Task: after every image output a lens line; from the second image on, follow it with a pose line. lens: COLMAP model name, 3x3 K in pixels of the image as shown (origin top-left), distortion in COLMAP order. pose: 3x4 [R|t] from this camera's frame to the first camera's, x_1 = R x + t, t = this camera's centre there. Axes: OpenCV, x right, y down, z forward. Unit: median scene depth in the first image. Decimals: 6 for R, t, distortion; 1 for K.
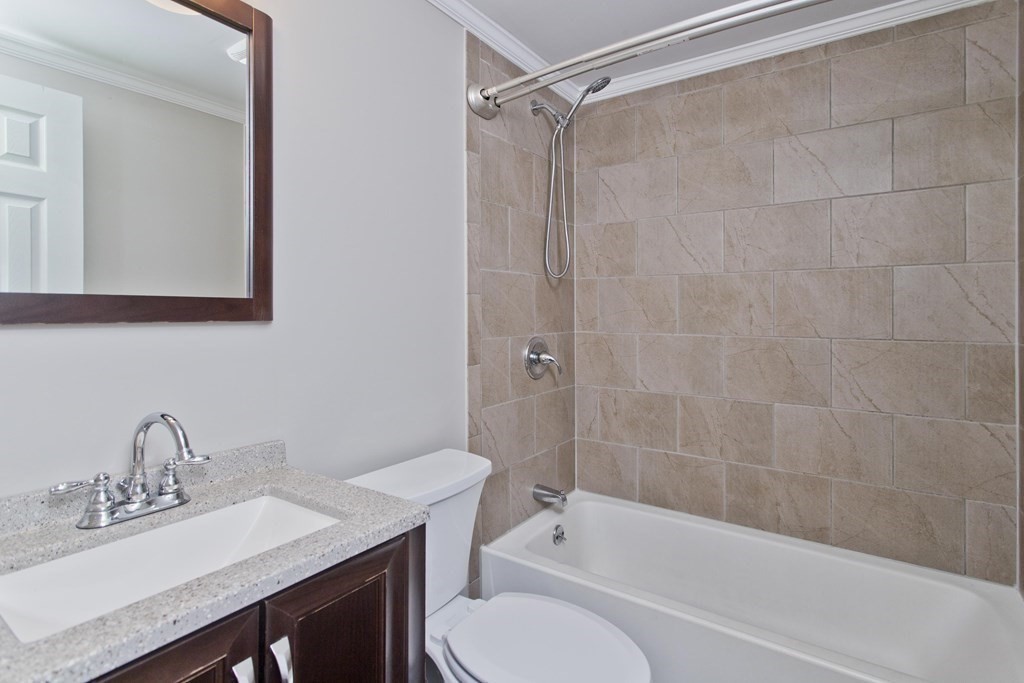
lens RADIAL K [[496.4, 0, 510.4], [0, 496.4, 331.0], [0, 0, 1]] dist [0.000983, 0.000690]
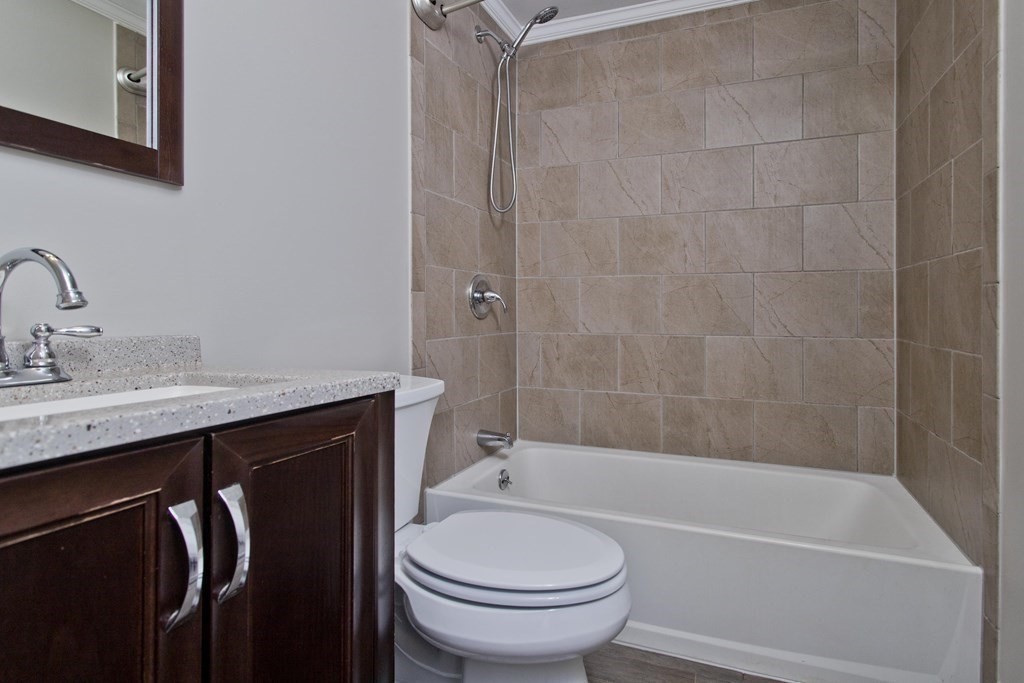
lens RADIAL K [[500.4, 0, 552.9], [0, 500.4, 328.2], [0, 0, 1]] dist [-0.000511, 0.000452]
pose [[0.969141, -0.001907, 0.246500, -0.057719], [0.002607, 0.999993, -0.002515, 0.134923], [-0.246493, 0.003080, 0.969140, 0.032766]]
